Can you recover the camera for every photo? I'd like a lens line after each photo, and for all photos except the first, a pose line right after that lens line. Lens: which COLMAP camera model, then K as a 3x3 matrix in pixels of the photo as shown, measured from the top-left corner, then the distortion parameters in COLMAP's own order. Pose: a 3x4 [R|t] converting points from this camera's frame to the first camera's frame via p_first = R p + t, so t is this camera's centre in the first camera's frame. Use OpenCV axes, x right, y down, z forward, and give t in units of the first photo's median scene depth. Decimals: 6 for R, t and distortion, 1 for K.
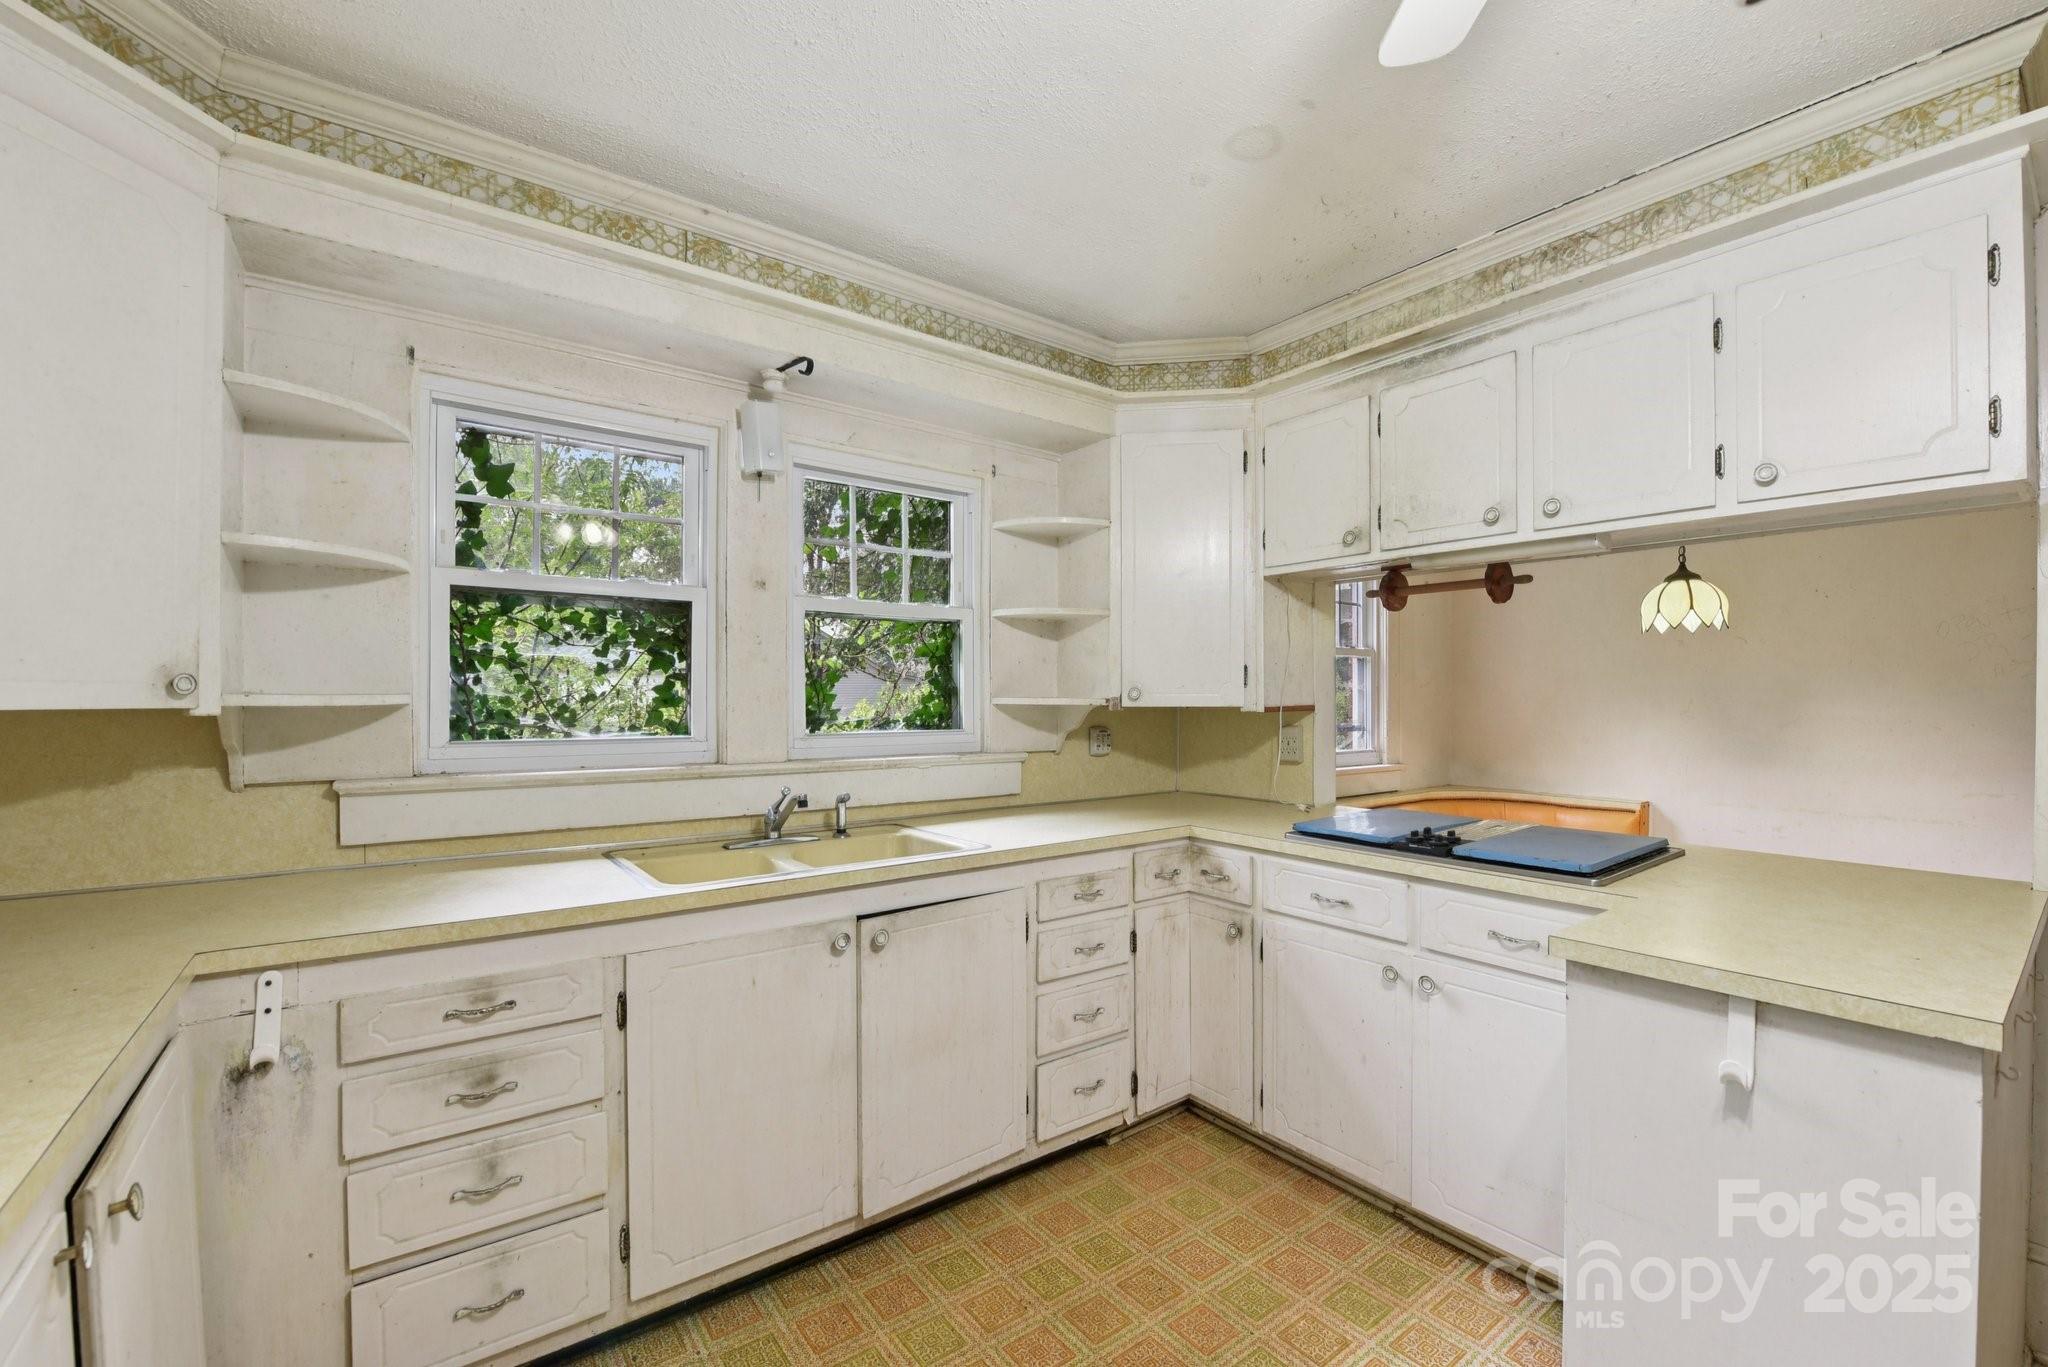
lens RADIAL K [[834.7, 0, 1025.9], [0, 834.7, 692.5], [0, 0, 1]] dist [-0.017637, -0.000164]
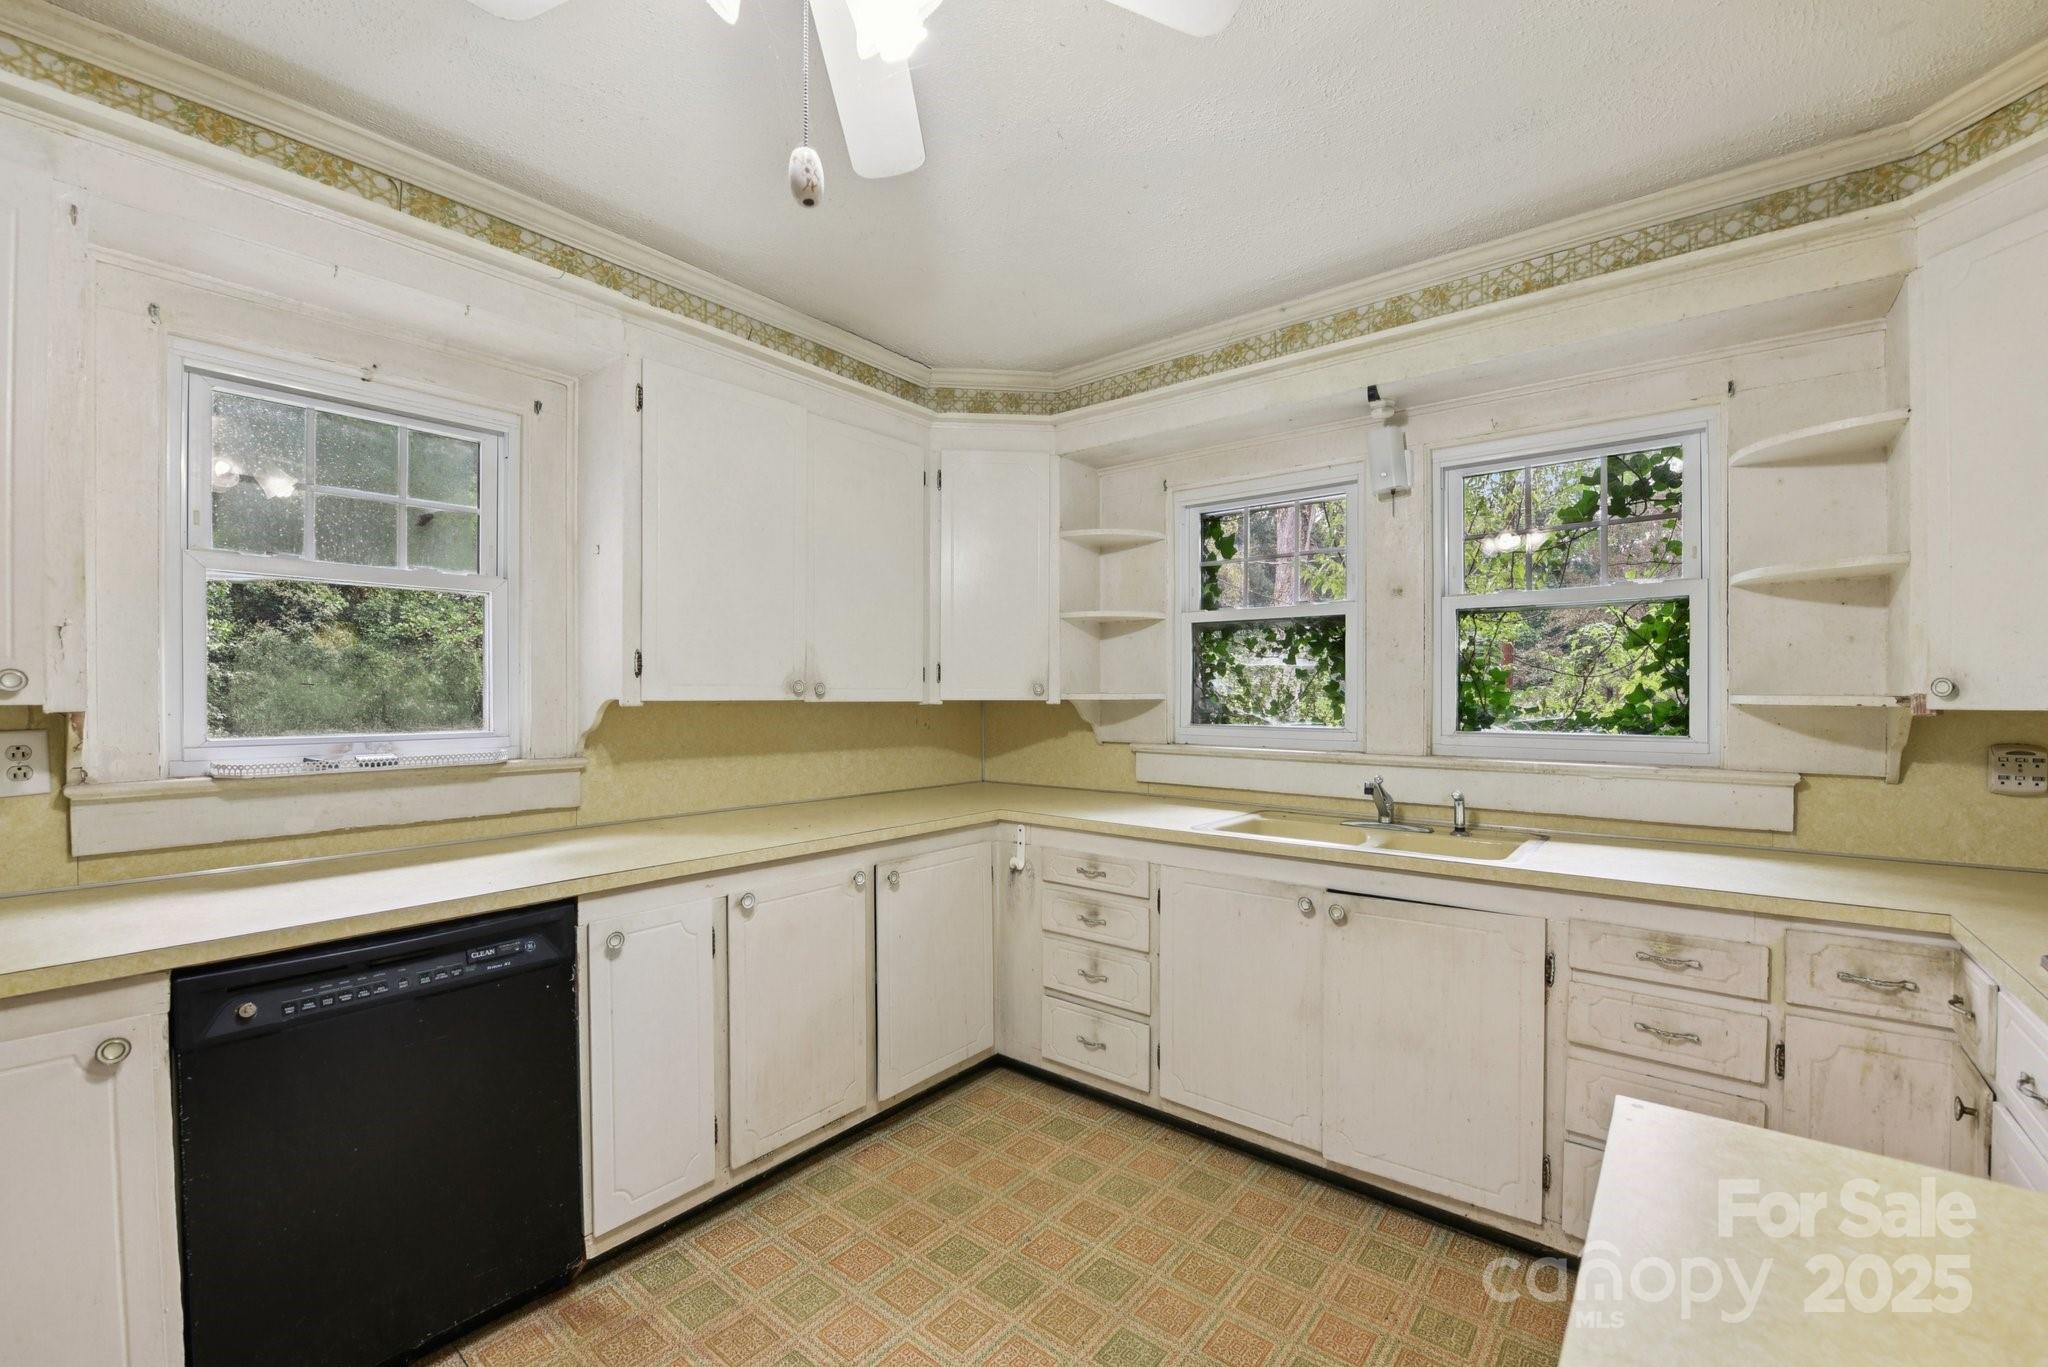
lens RADIAL K [[834.7, 0, 1025.9], [0, 834.7, 692.5], [0, 0, 1]] dist [-0.017637, -0.000164]
pose [[0.251677, -0.004204, -0.967802, 0.693335], [0.005094, 0.999982, -0.003019, 0.003223], [0.967798, -0.004170, 0.251694, 0.282438]]
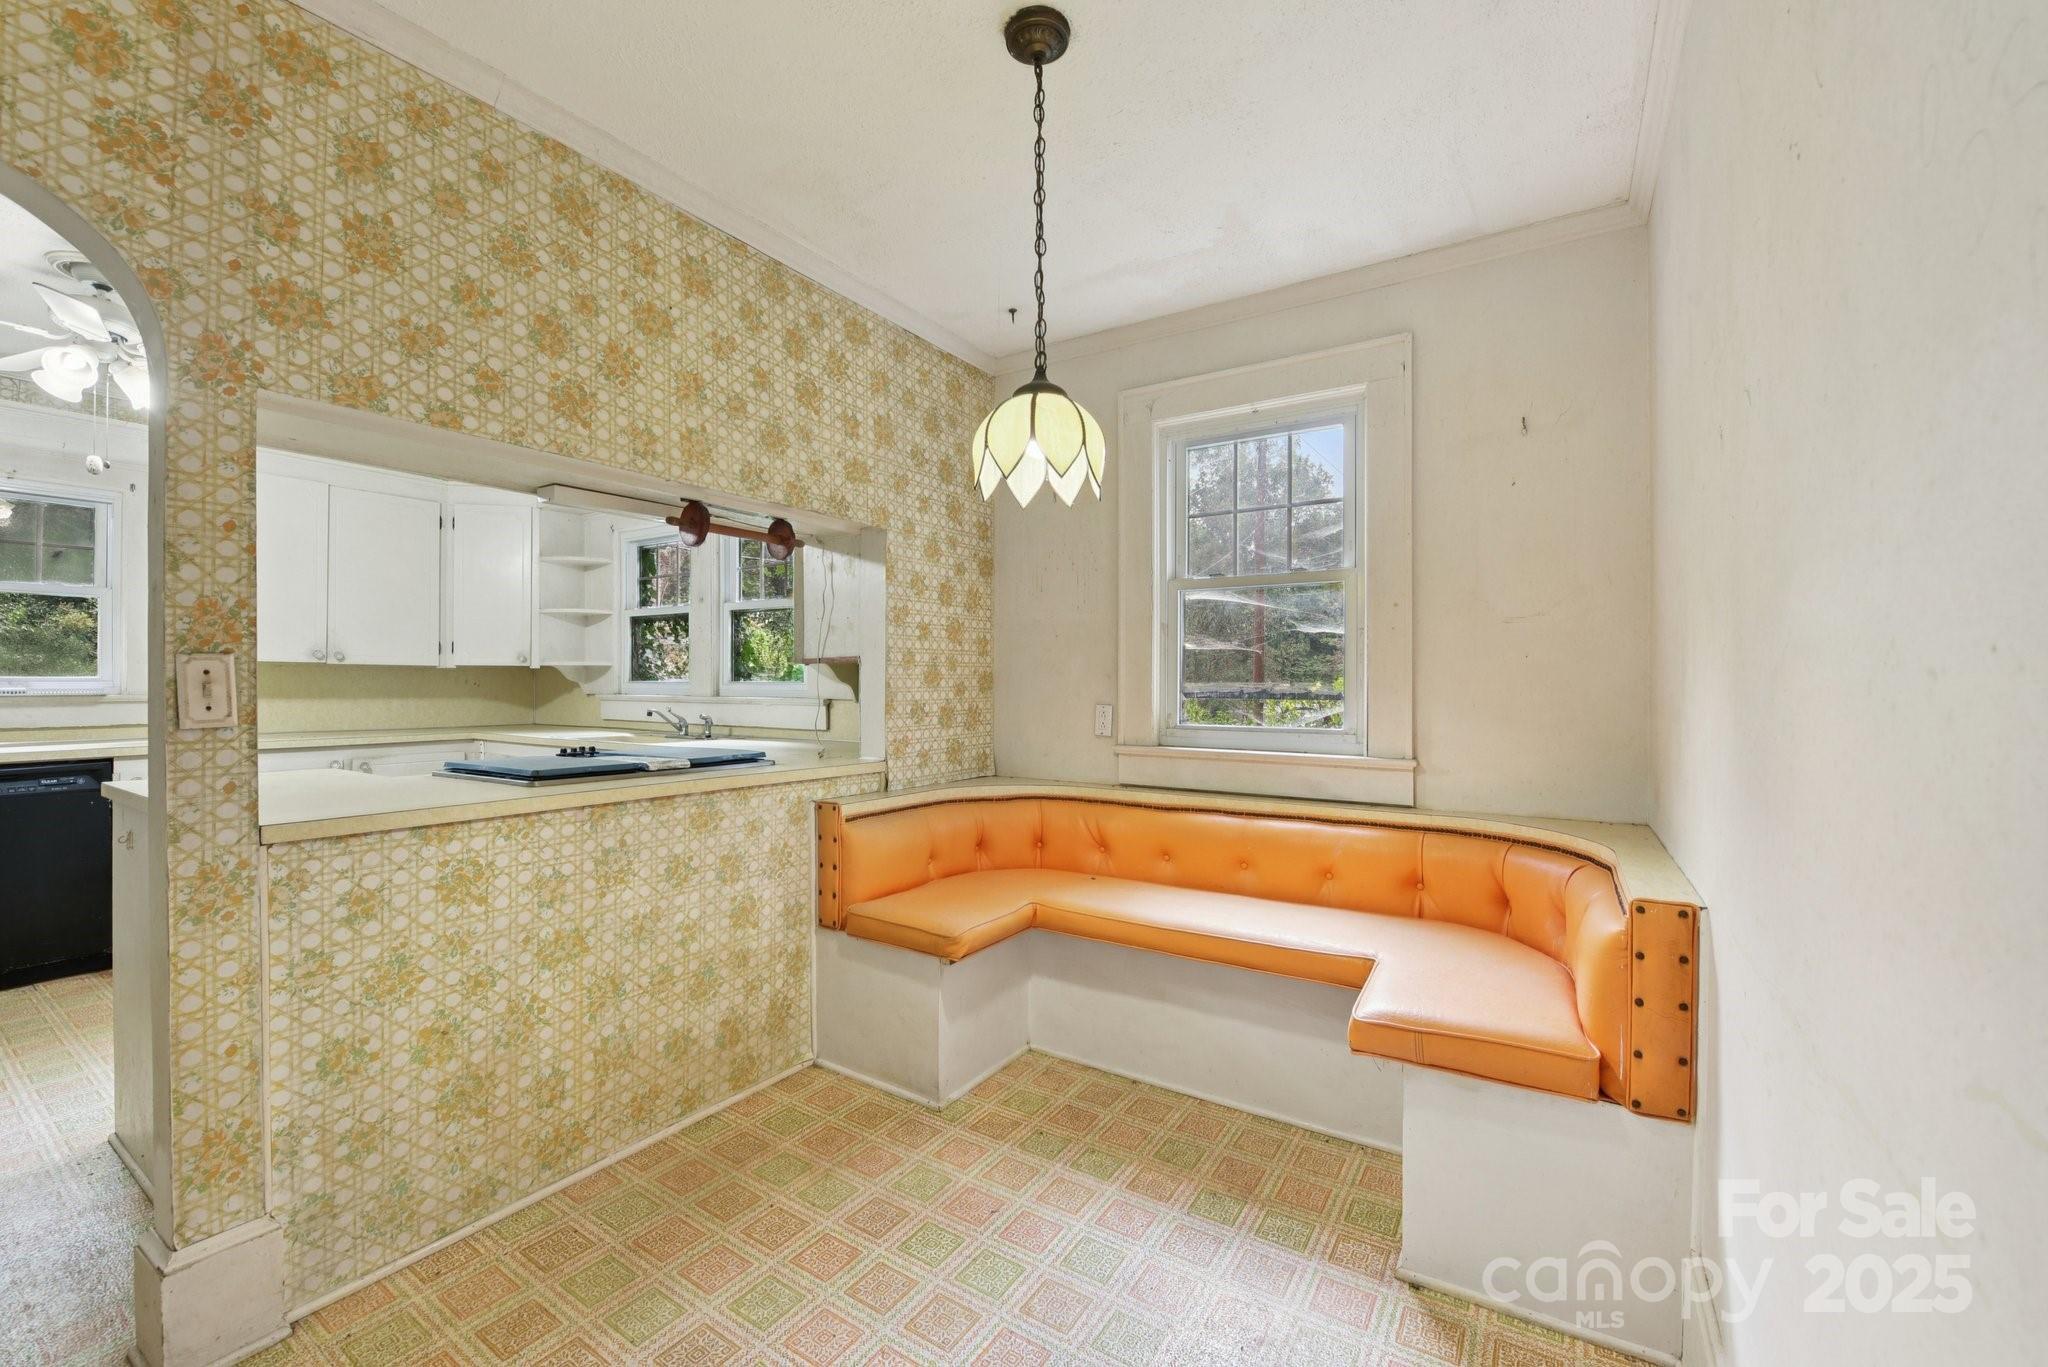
lens RADIAL K [[835.6, 0, 1028.5], [0, 835.6, 678.8], [0, 0, 1]] dist [-0.018955, -0.000455]
pose [[0.347116, -0.009186, -0.937777, 1.860071], [0.002766, 0.999958, -0.008771, 0.070697], [0.937818, 0.000451, 0.347127, 1.164417]]
